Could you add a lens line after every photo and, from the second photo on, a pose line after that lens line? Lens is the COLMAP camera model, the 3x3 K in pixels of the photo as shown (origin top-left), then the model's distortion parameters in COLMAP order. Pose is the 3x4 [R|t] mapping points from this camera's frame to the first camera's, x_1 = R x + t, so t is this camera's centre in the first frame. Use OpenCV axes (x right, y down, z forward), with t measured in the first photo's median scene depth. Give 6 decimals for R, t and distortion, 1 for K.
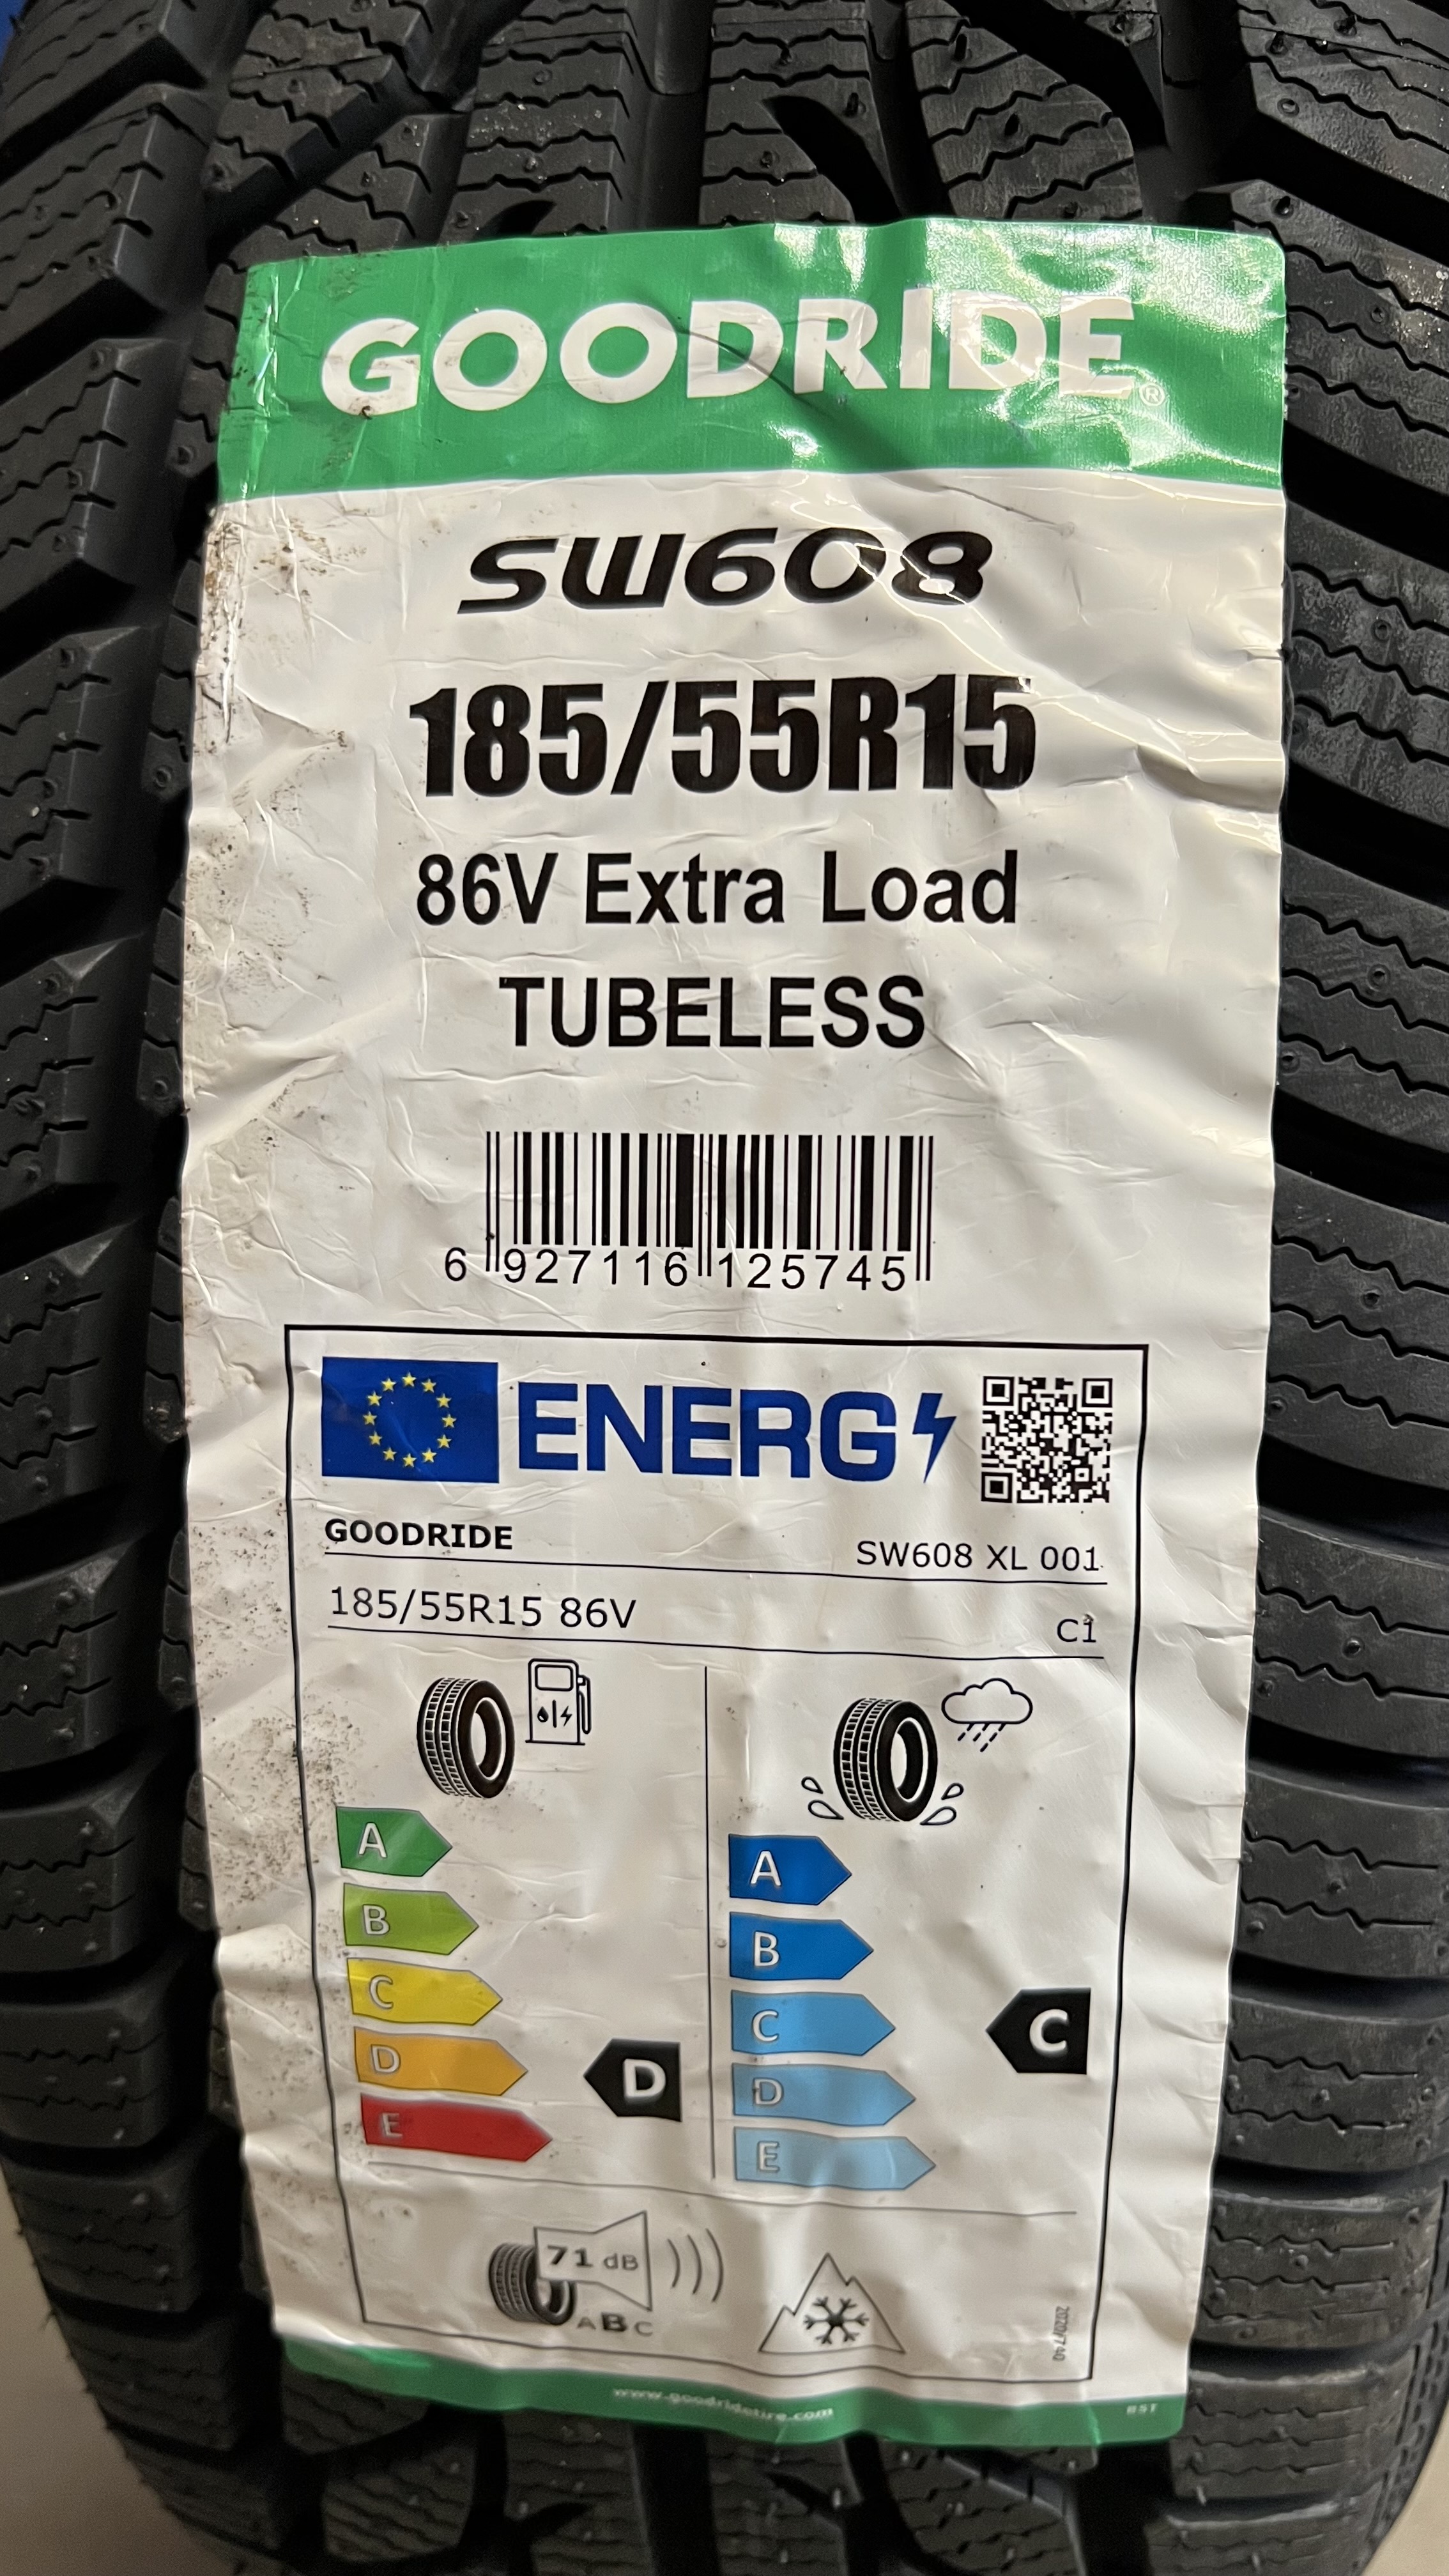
lens RADIAL K [[1711.4, 0, 741.4], [0, 1711.4, 1270.1], [0, 0, 1]] dist [0.079398, -0.069763]
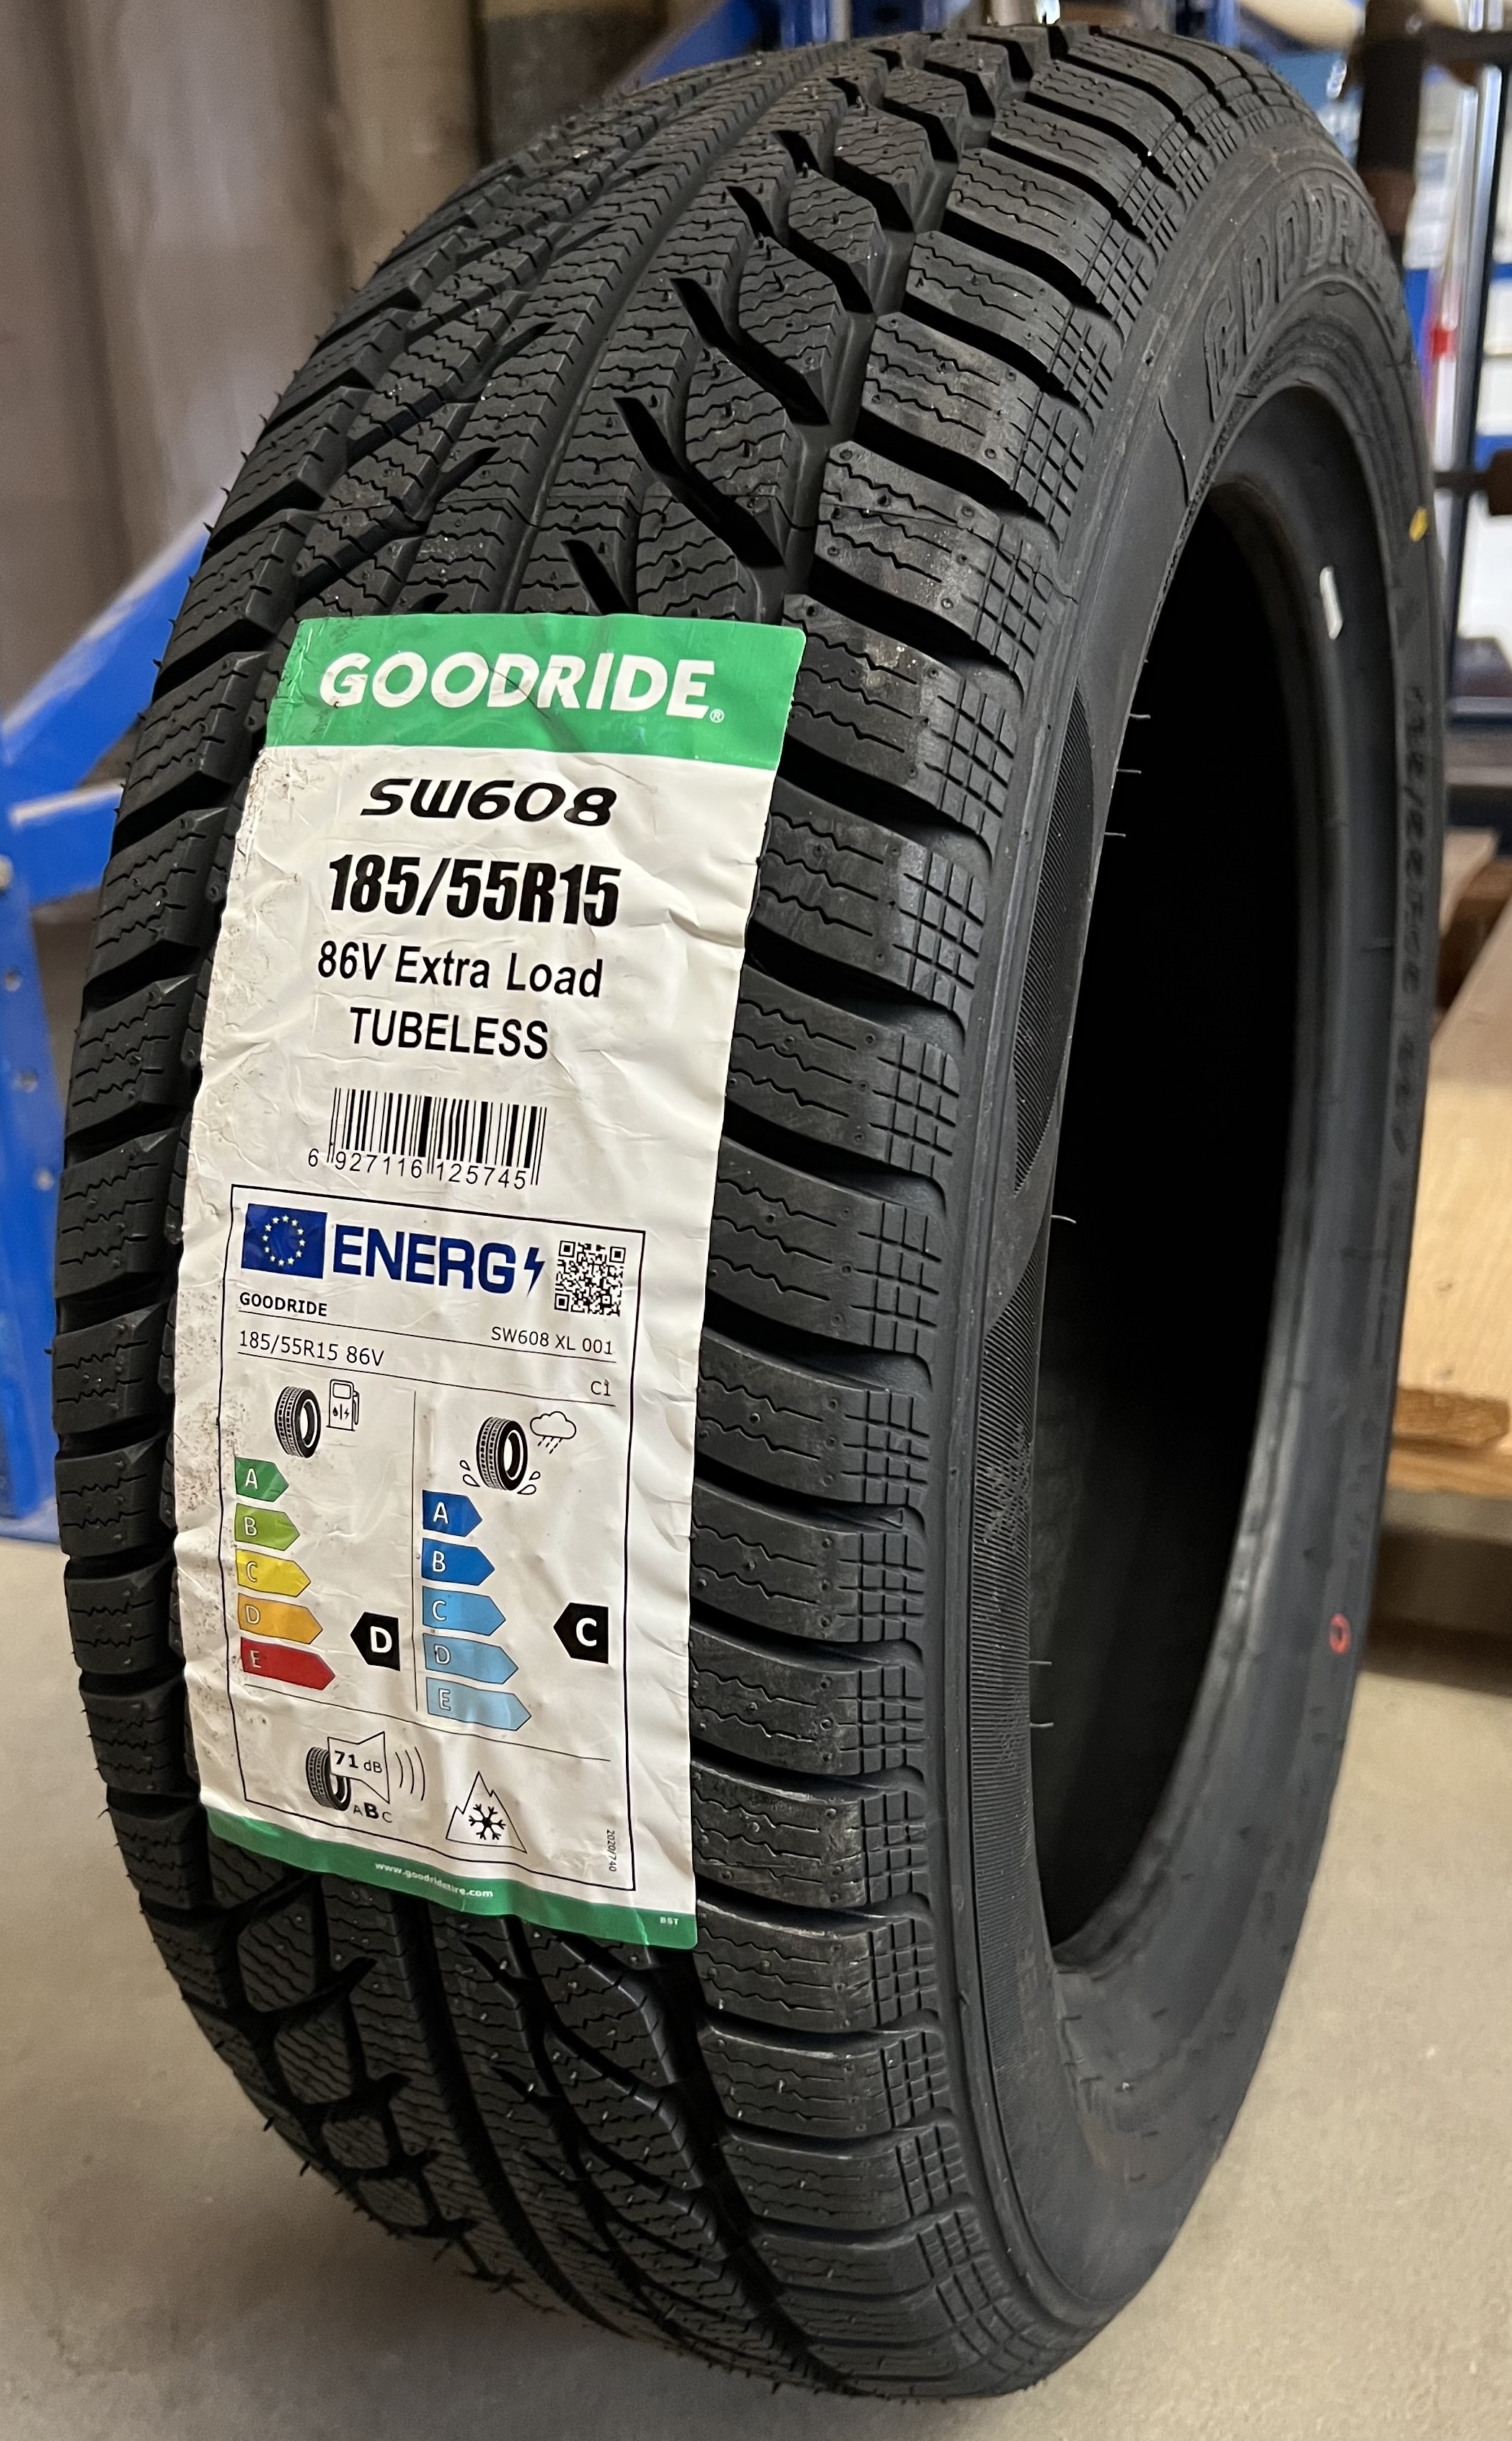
lens RADIAL K [[2113.8, 0, 900.8], [0, 2113.8, 1211.6], [0, 0, 1]] dist [0.015245, -0.044023]
pose [[0.971086, 0.090103, -0.221074, 0.972979], [-0.108388, 0.991498, -0.072000, 0.152036], [0.212707, 0.093880, 0.972596, -1.096470]]
